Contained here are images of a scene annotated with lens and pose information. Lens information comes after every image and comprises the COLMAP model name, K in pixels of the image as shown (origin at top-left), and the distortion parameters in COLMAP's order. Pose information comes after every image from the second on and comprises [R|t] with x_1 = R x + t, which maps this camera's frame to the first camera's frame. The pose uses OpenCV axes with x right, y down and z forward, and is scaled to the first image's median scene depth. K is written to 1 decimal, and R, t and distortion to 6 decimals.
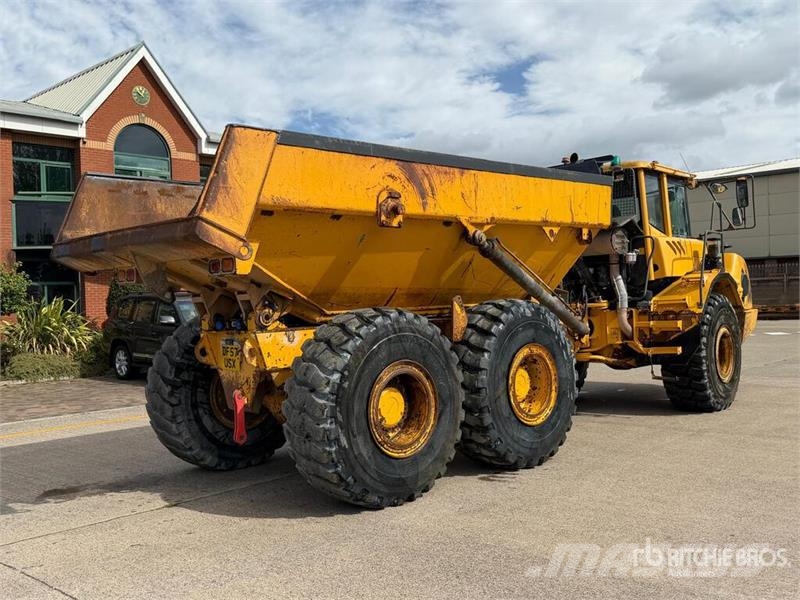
lens RADIAL K [[773.5, 0, 378.7], [0, 773.5, 302.8], [0, 0, 1]] dist [0.022700, -0.015726]
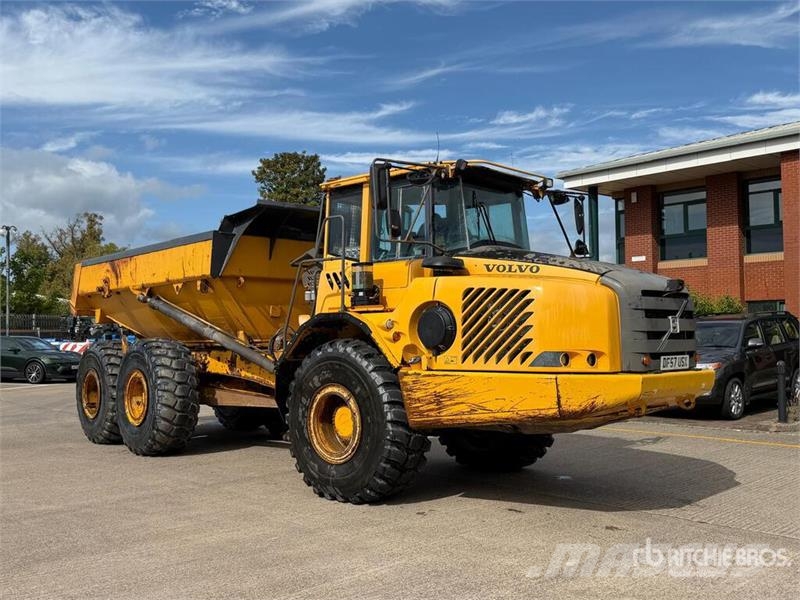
lens RADIAL K [[773.2, 0, 400.0], [0, 773.2, 300.0], [0, 0, 1]] dist [0.163846, -0.308287]
pose [[-0.029371, -0.011126, -0.999507, 1.673131], [0.003977, 0.999929, -0.011247, -0.059405], [0.999561, -0.004305, -0.029325, 1.550549]]
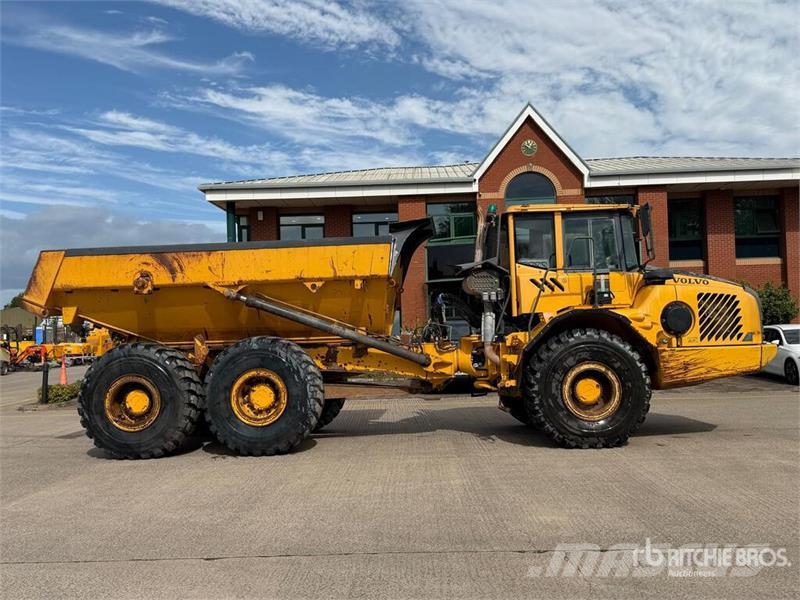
lens RADIAL K [[773.2, 0, 400.0], [0, 773.2, 300.0], [0, 0, 1]] dist [0.163846, -0.308287]
pose [[0.683113, -0.017935, -0.730092, 1.428484], [0.002362, 0.999747, -0.022349, -0.039832], [0.730309, 0.013543, 0.682983, 0.215214]]
